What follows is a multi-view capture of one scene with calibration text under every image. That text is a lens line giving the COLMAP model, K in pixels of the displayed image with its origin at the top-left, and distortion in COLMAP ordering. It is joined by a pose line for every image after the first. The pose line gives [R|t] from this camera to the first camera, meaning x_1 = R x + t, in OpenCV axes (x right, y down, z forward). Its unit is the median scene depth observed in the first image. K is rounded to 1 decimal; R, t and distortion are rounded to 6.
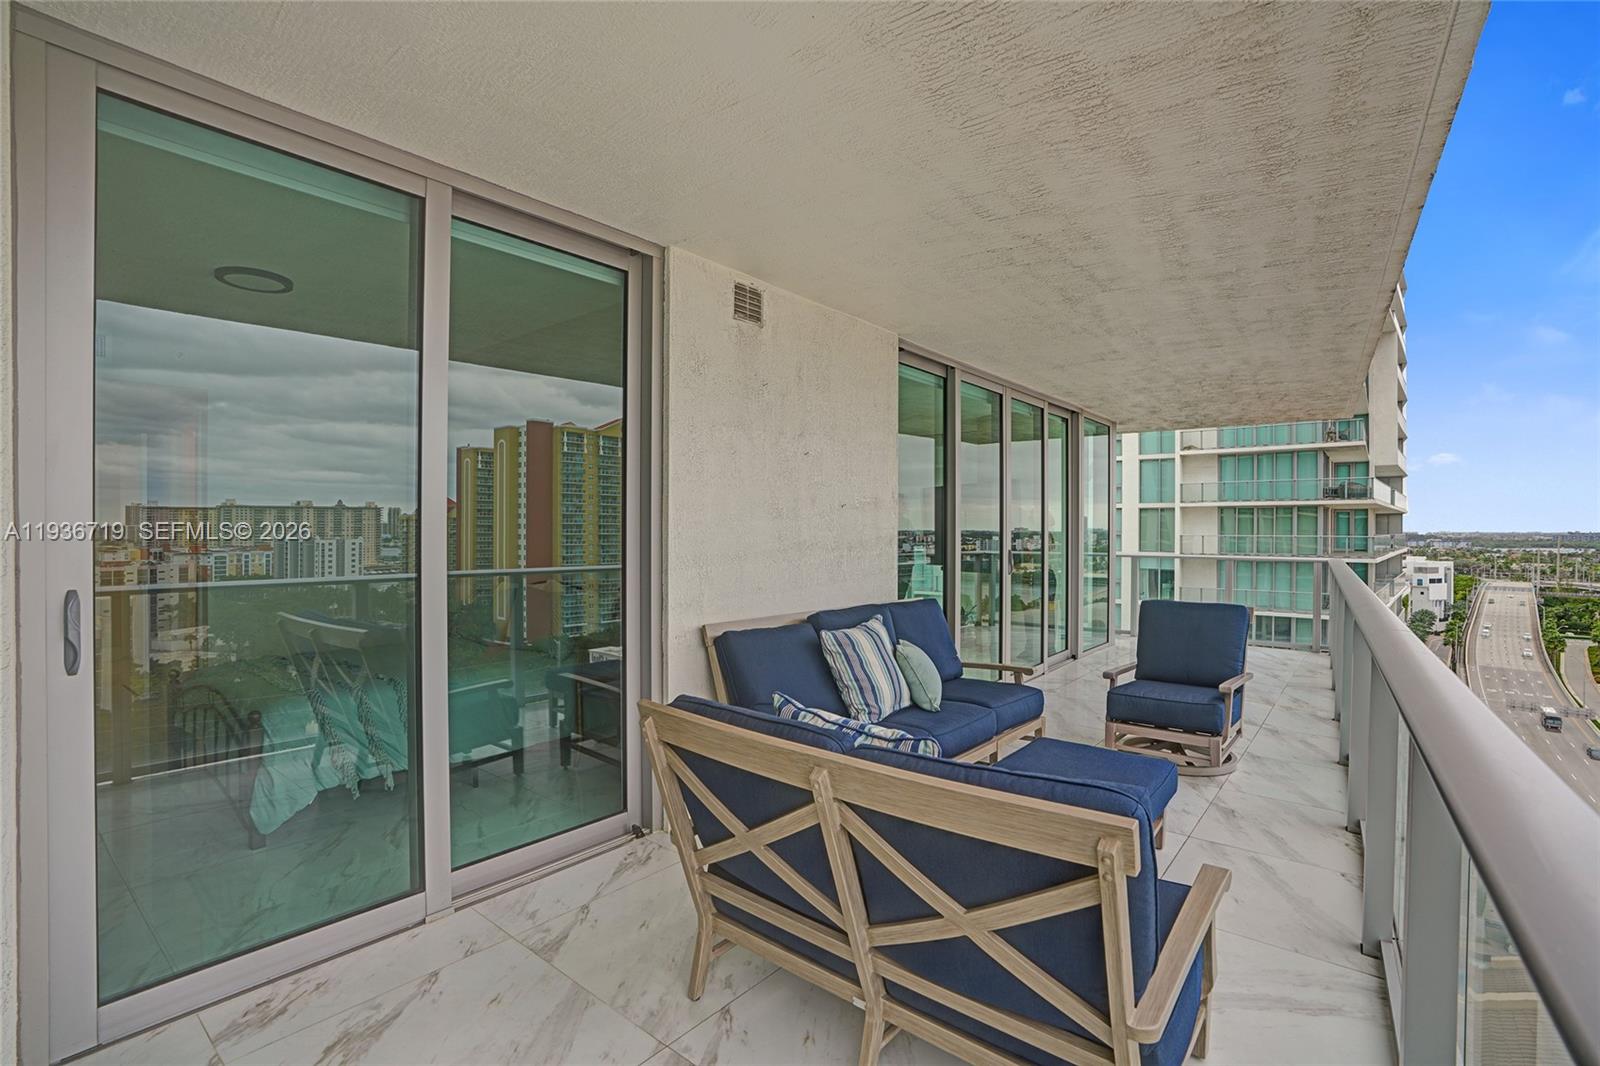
lens RADIAL K [[745.0, 0, 809.4], [0, 745.0, 529.5], [0, 0, 1]] dist [-0.067942, 0.027724]
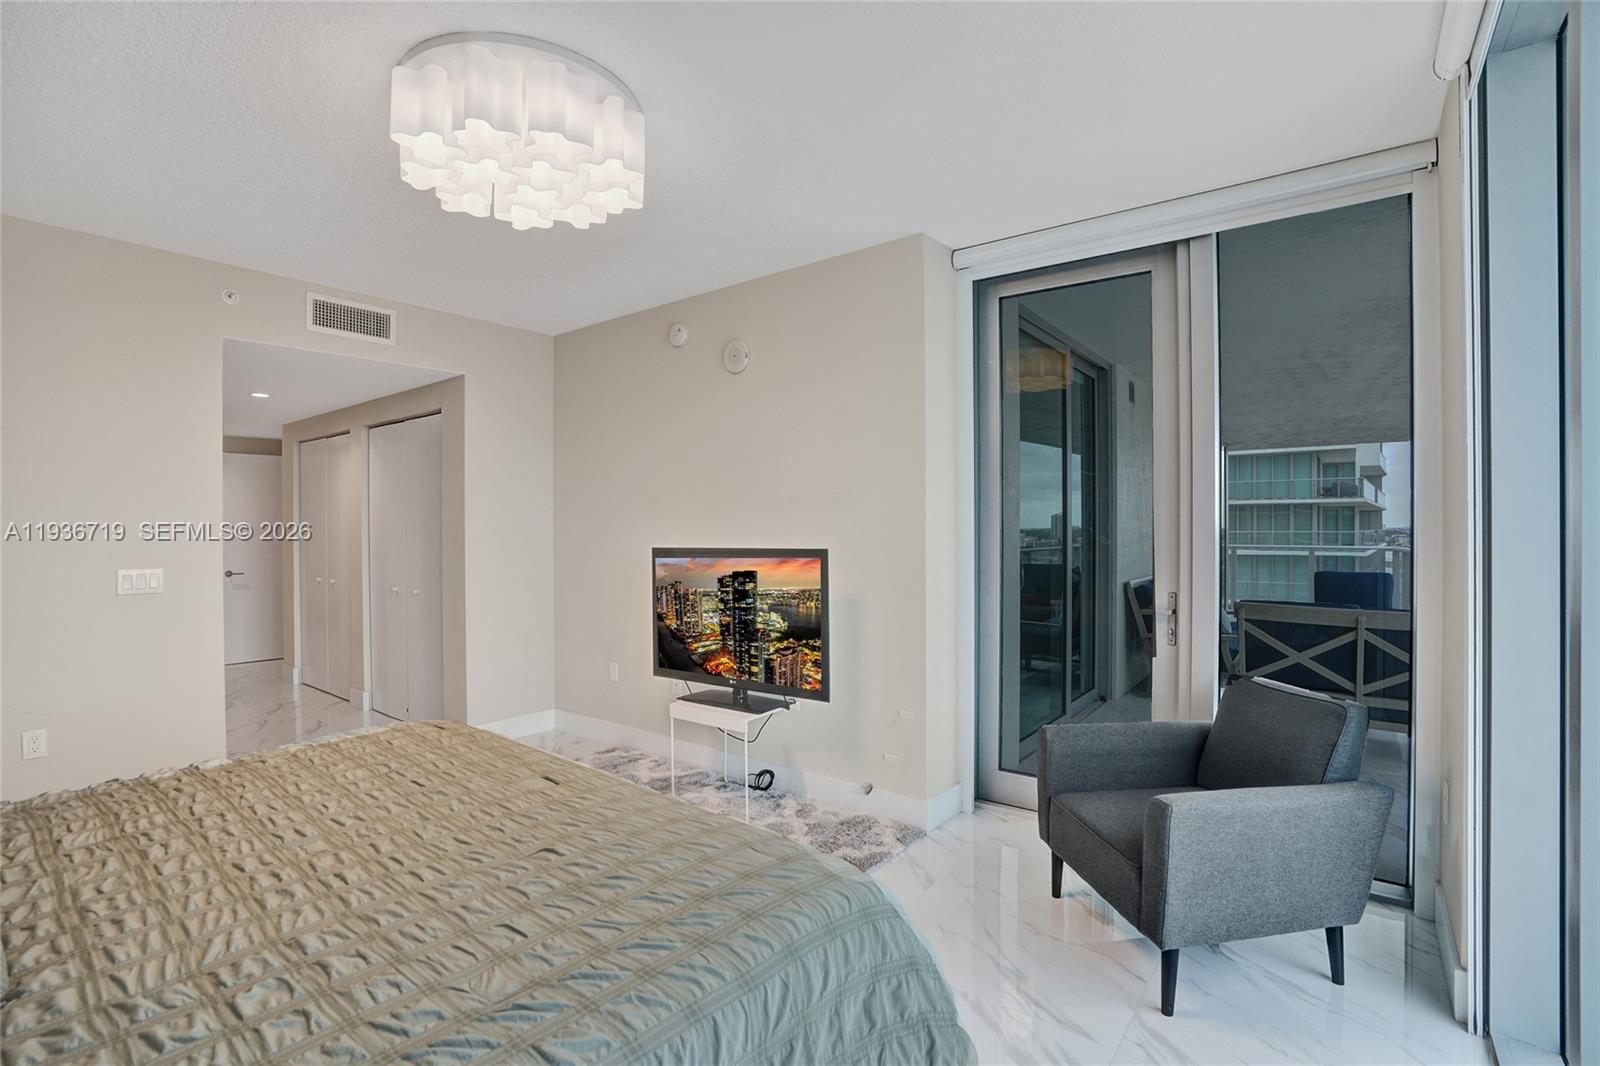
lens RADIAL K [[745.0, 0, 809.4], [0, 745.0, 529.5], [0, 0, 1]] dist [-0.067942, 0.027724]
pose [[0.999447, -0.007453, 0.032418, -0.089385], [0.007453, 0.999972, 0.000112, 0.000072], [-0.032418, 0.000130, 0.999474, -0.065661]]
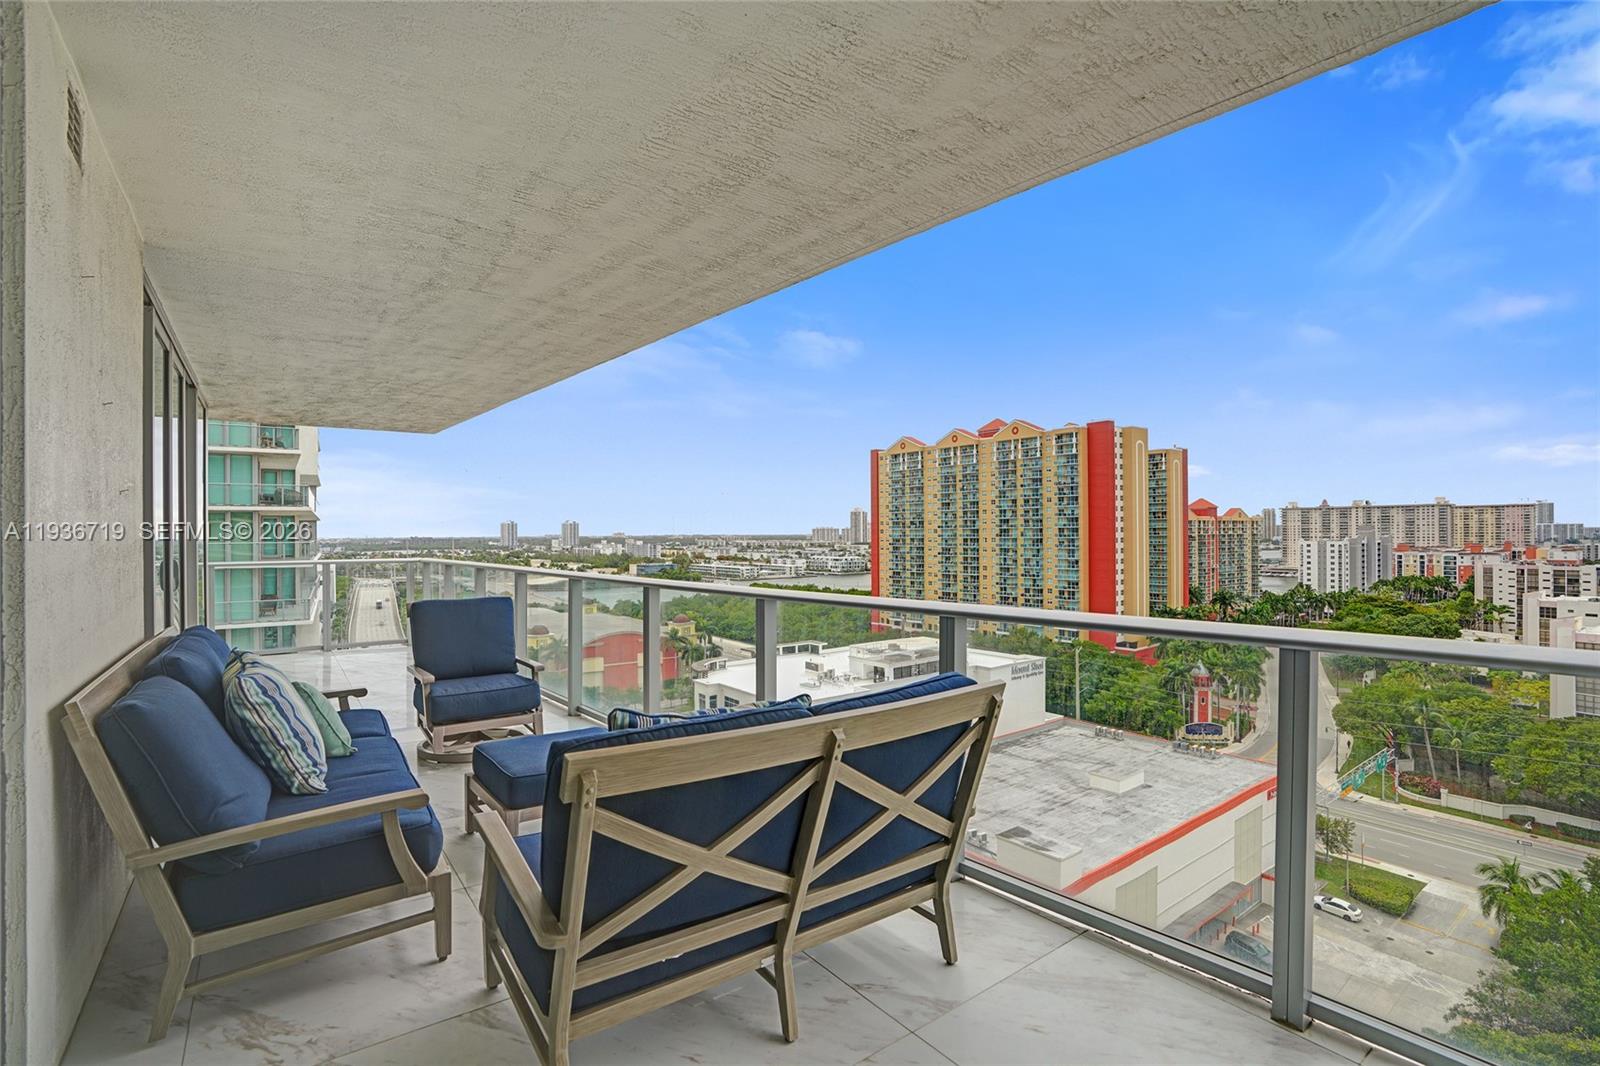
lens RADIAL K [[745.0, 0, 809.4], [0, 745.0, 529.5], [0, 0, 1]] dist [-0.067942, 0.027724]
pose [[0.249944, 0.000665, 0.968260, -0.048363], [0.009161, 0.999953, -0.003052, 0.000949], [-0.968217, 0.009632, 0.249926, 0.033477]]
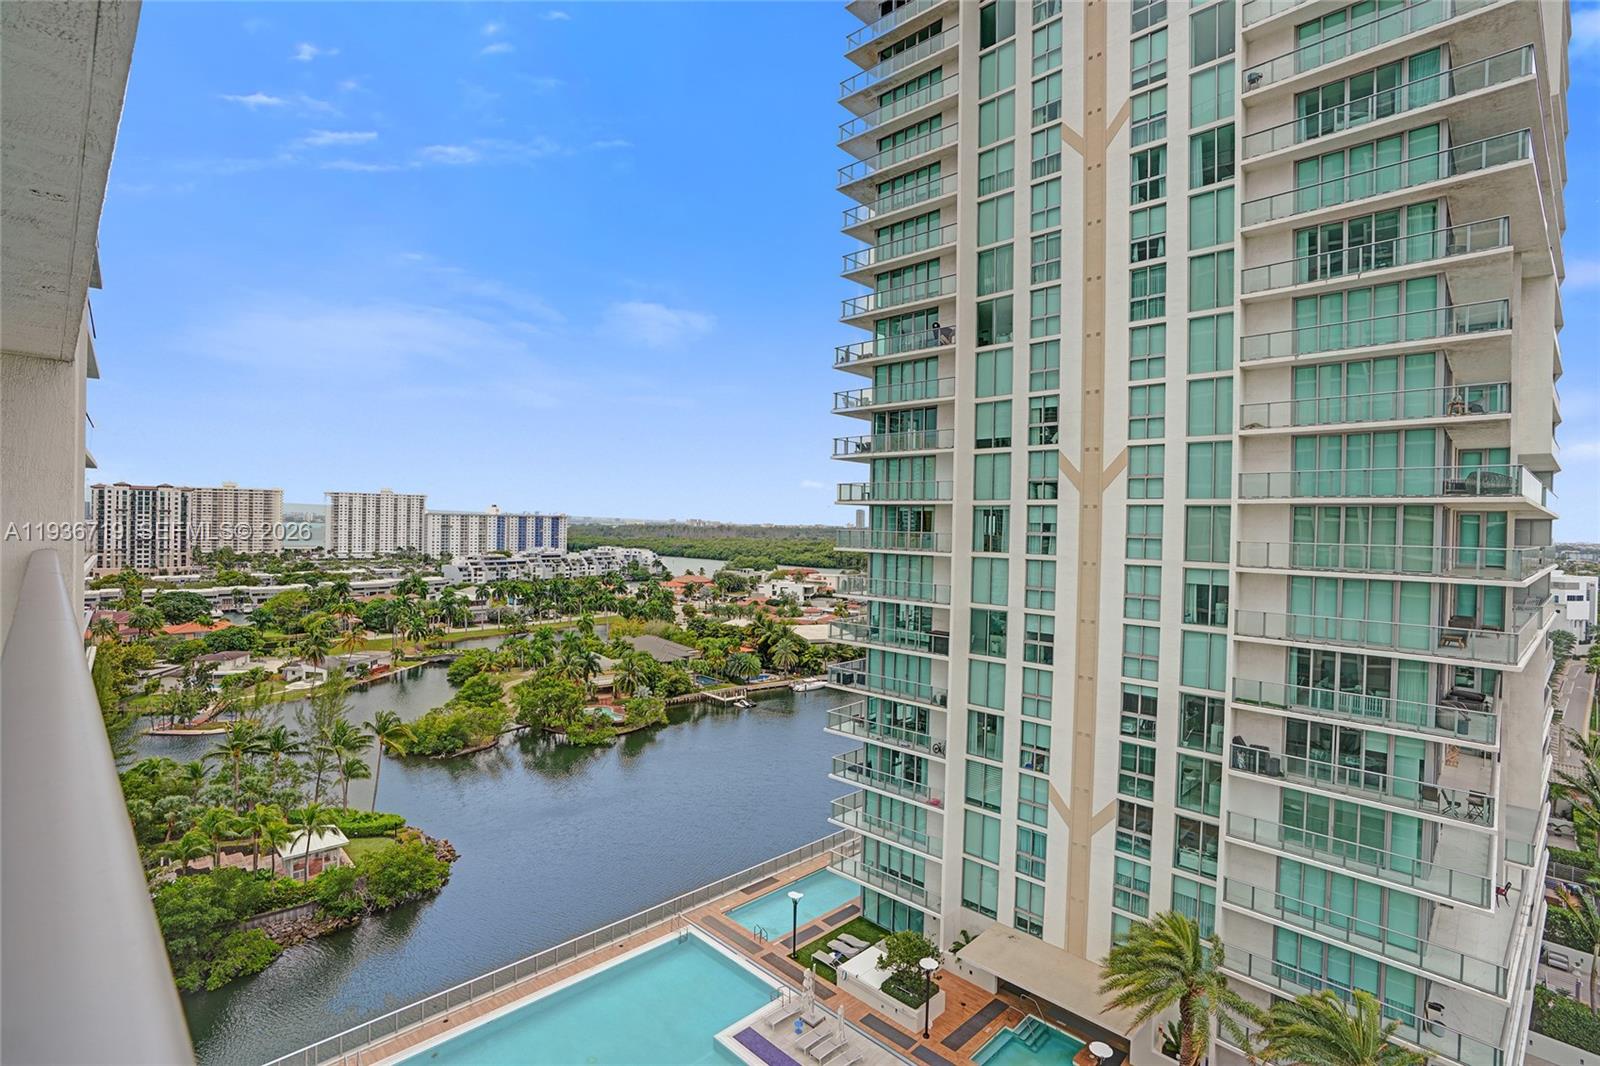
lens RADIAL K [[731.9, 0, 816.7], [0, 731.9, 523.1], [0, 0, 1]] dist [-0.065663, 0.028441]
pose [[0.994583, 0.020480, -0.101904, 0.152405], [-0.020777, 0.999782, -0.001858, -0.000284], [0.101844, 0.003965, 0.994793, 0.223443]]
